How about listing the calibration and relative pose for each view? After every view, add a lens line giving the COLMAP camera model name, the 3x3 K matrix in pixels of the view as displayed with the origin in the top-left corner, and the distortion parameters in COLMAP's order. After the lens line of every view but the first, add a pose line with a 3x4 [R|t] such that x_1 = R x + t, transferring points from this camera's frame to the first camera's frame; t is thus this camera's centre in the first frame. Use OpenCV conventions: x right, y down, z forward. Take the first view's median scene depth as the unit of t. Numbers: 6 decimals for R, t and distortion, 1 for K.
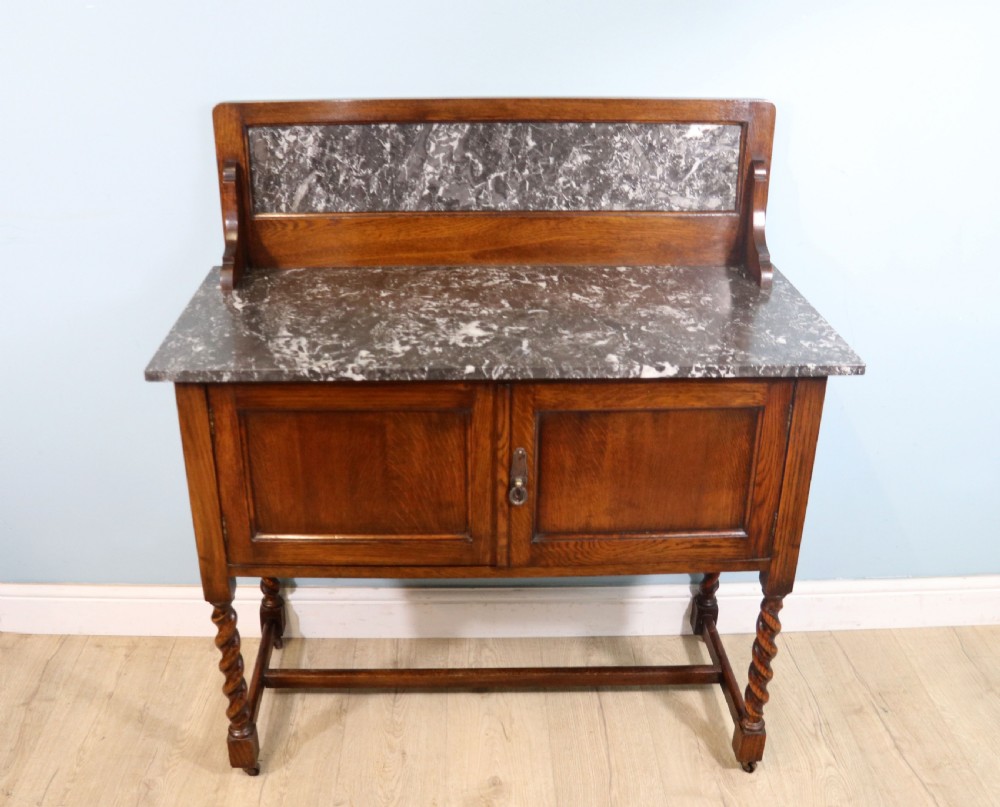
lens RADIAL K [[1039.1, 0, 481.3], [0, 1039.1, 398.4], [0, 0, 1]] dist [-0.152852, 0.000000]
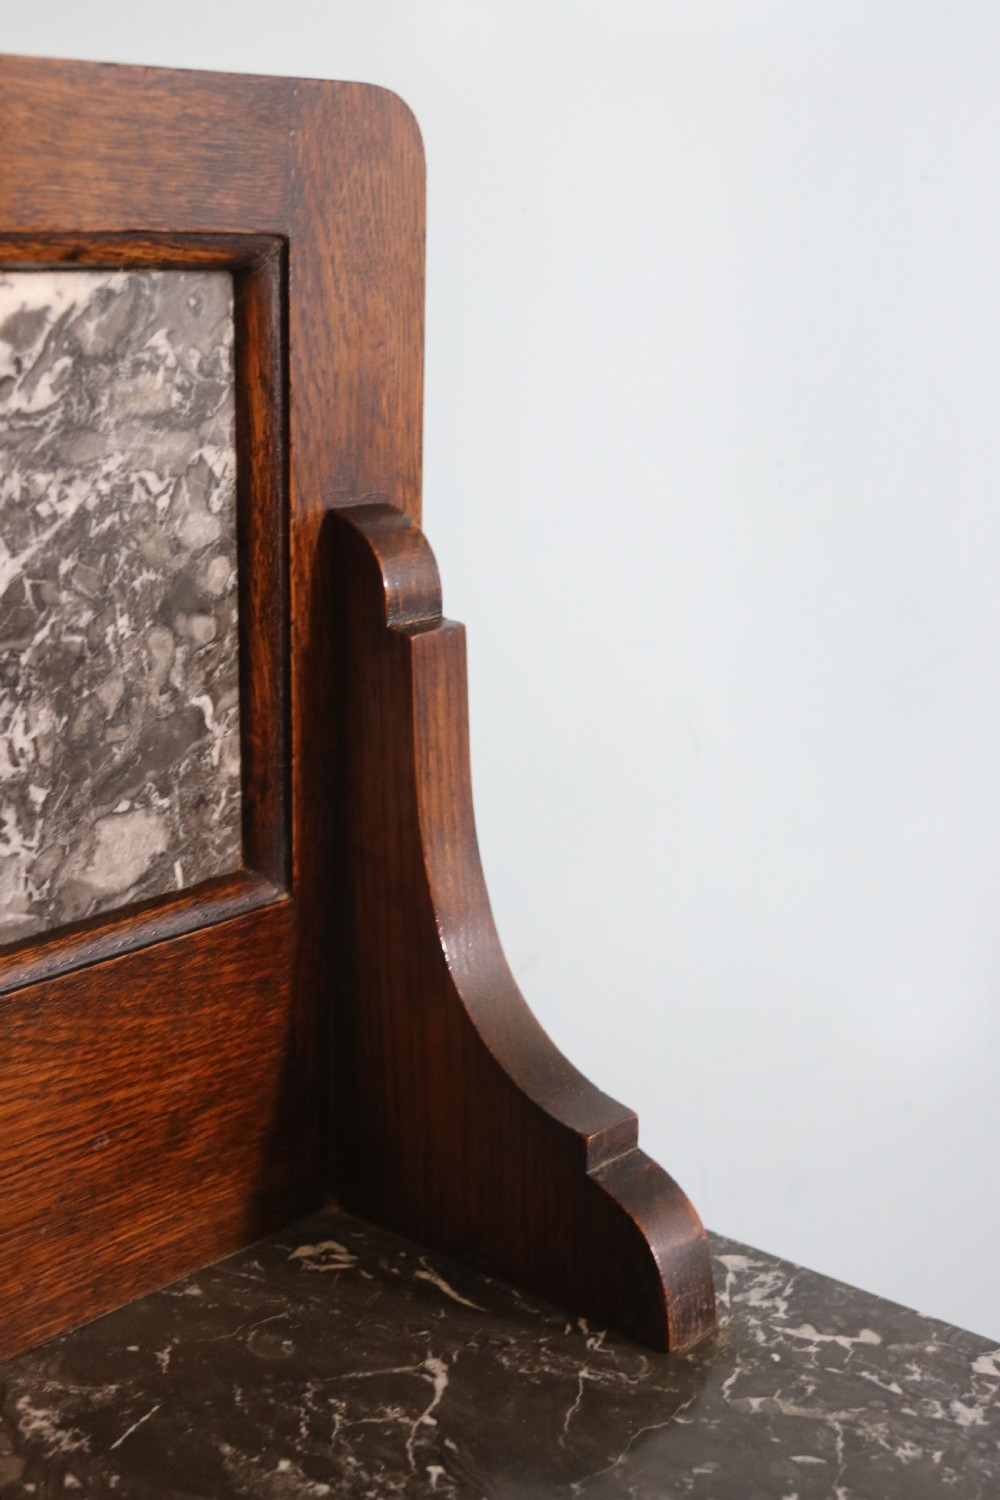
lens RADIAL K [[2072.4, 0, 496.8], [0, 2072.4, 738.2], [0, 0, 1]] dist [0.035446, 0.000000]
pose [[0.668660, -0.166972, 0.724579, 0.061730], [0.301757, 0.951546, -0.059195, -0.178919], [-0.679586, 0.258228, 0.686645, 0.793227]]
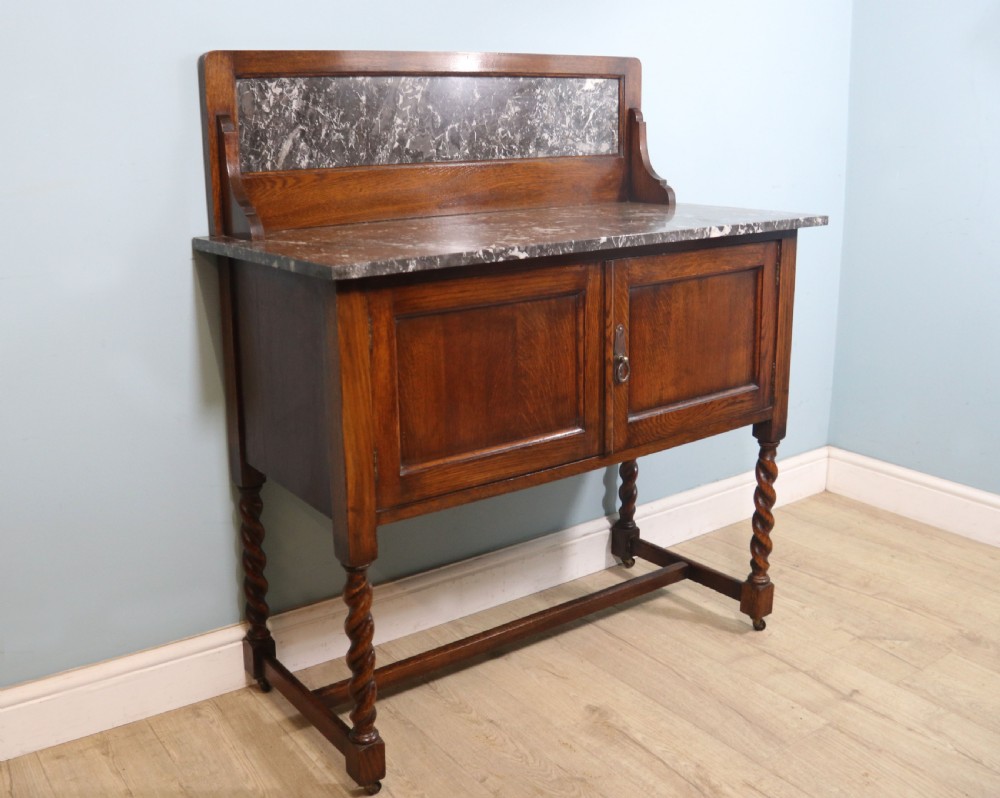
lens RADIAL K [[1013.0, 0, 416.2], [0, 1013.0, 382.8], [0, 0, 1]] dist [-0.156535, 0.000000]
pose [[0.850092, -0.155464, 0.503164, -0.584043], [0.249098, 0.960497, -0.124082, 0.157861], [-0.463997, 0.230819, 0.855236, 0.197670]]
